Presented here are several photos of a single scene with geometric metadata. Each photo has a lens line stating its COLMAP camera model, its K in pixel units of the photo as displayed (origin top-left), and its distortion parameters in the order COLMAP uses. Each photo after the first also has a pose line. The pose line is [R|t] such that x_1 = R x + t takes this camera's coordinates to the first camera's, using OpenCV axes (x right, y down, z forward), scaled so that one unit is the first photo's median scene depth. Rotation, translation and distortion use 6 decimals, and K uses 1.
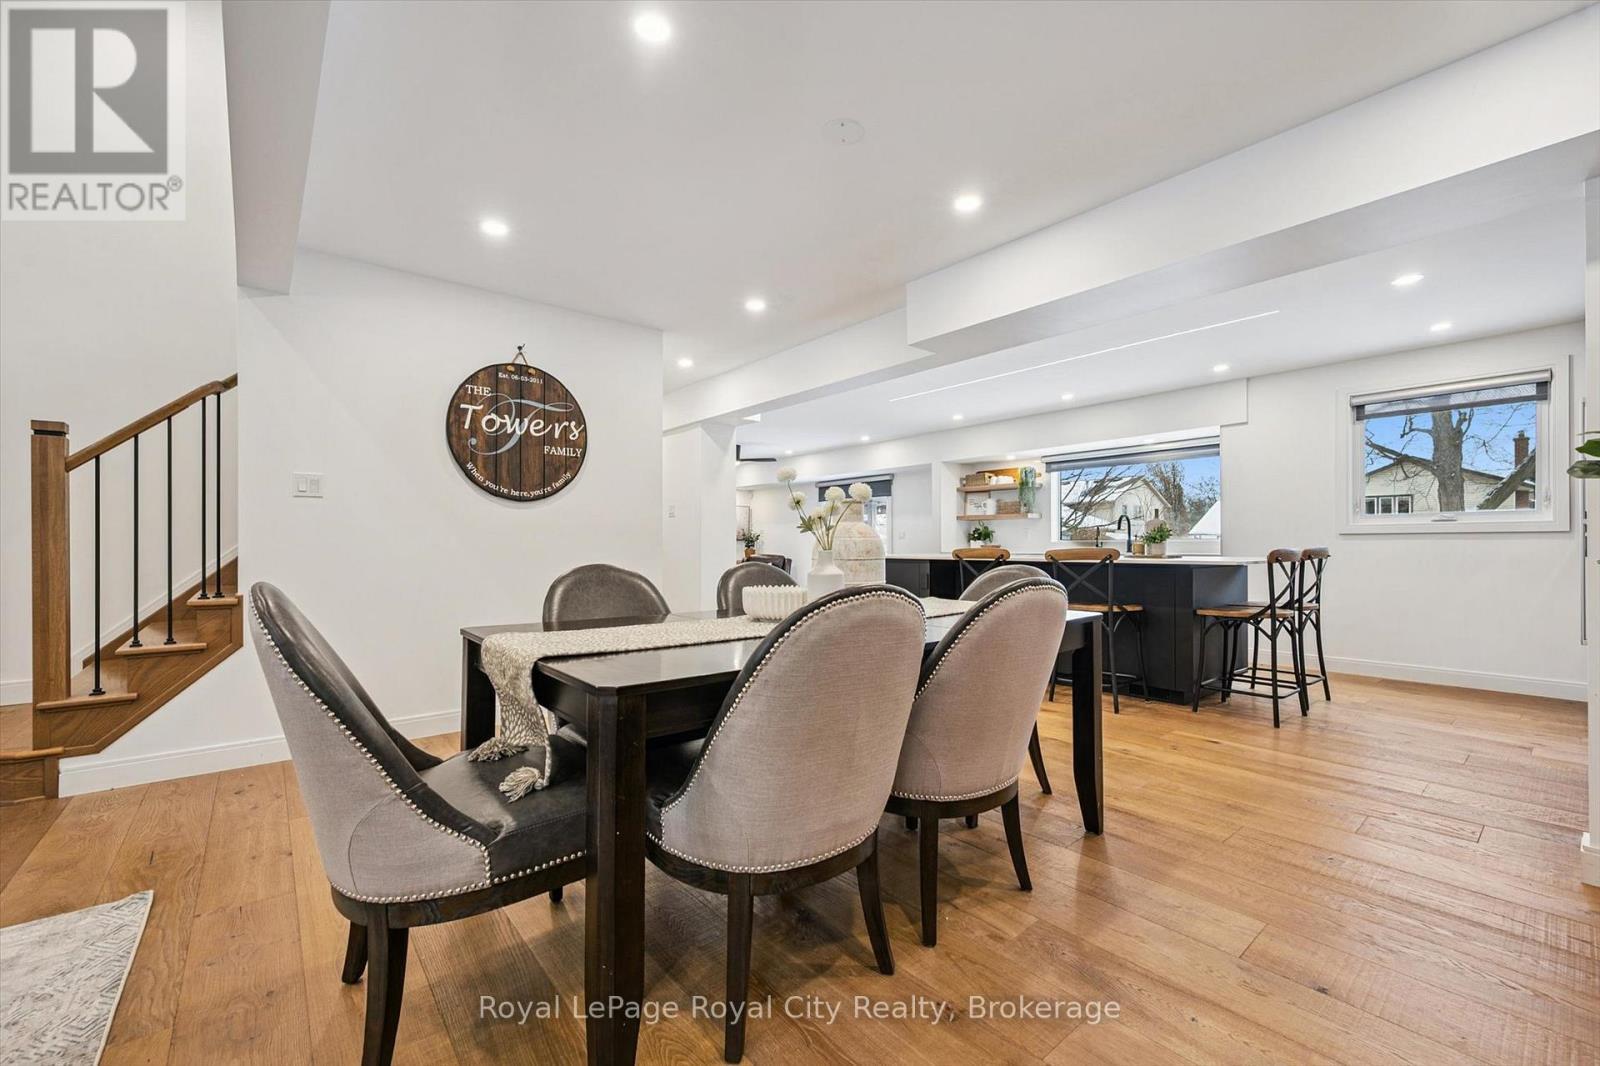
lens RADIAL K [[659.6, 0, 809.5], [0, 659.6, 543.5], [0, 0, 1]] dist [0.001147, 0.000327]
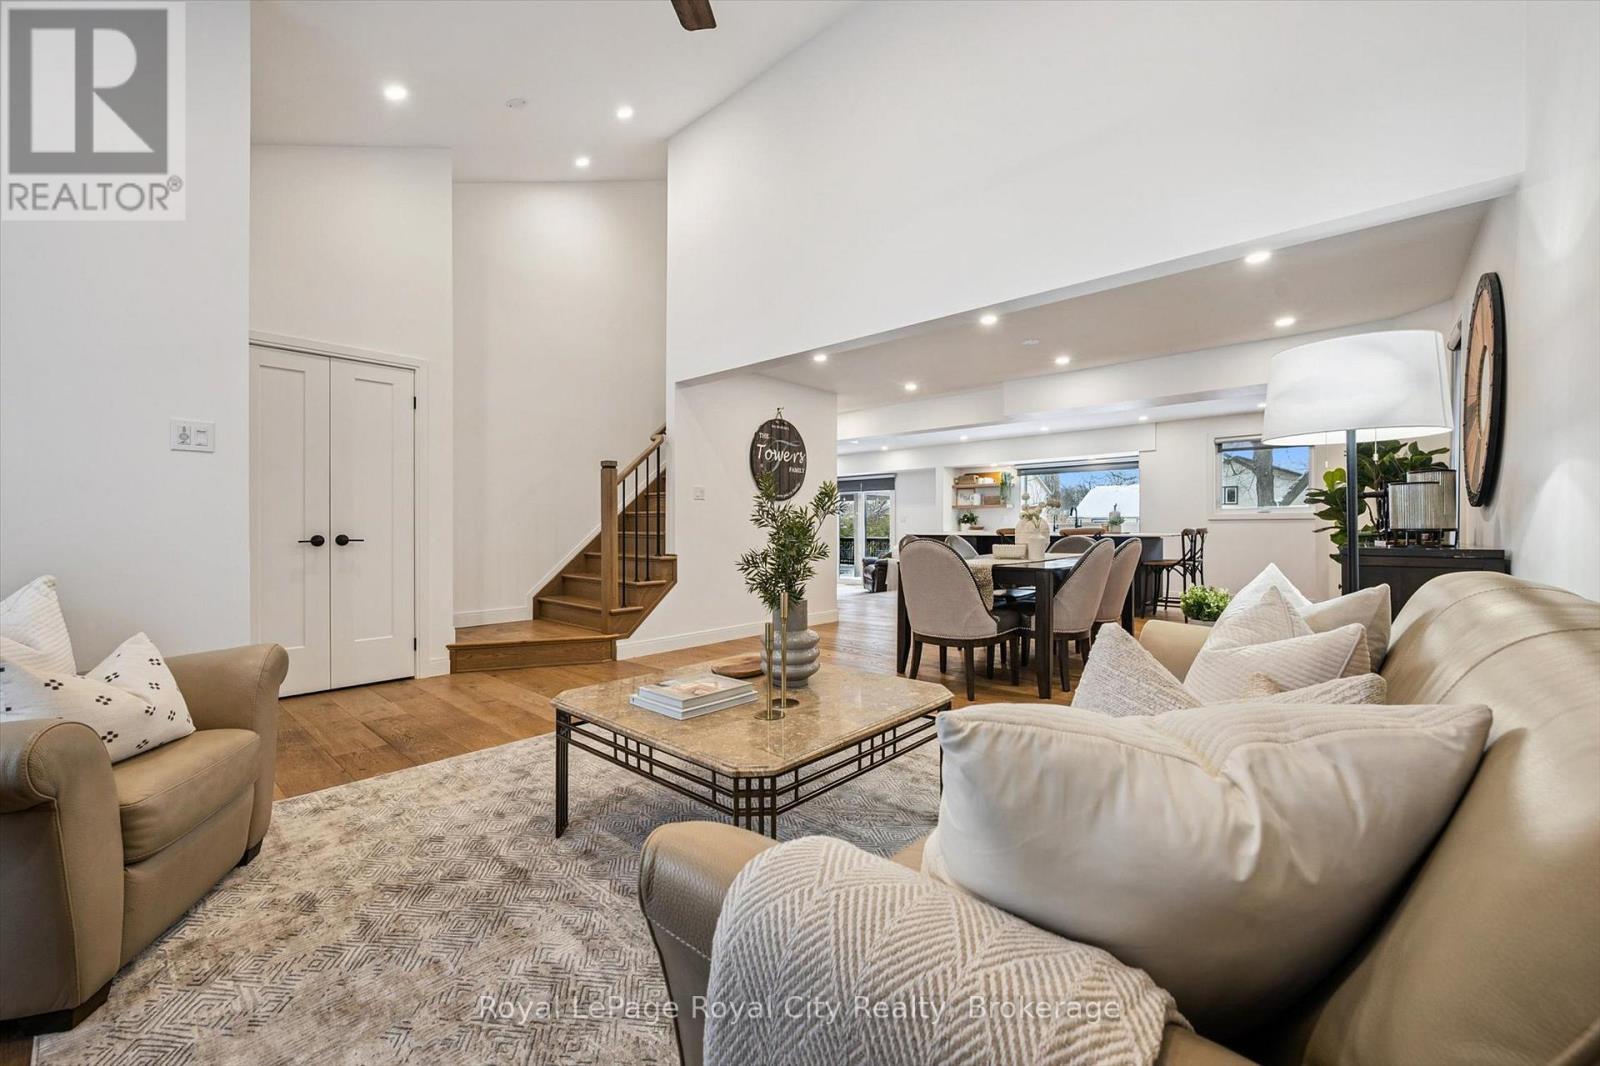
lens RADIAL K [[637.3, 0, 805.6], [0, 637.3, 529.0], [0, 0, 1]] dist [-0.001523, -0.000224]
pose [[0.989248, -0.001330, 0.146242, -0.615405], [0.000592, 0.999987, 0.005089, 0.000319], [-0.146247, -0.004948, 0.989236, -0.621157]]
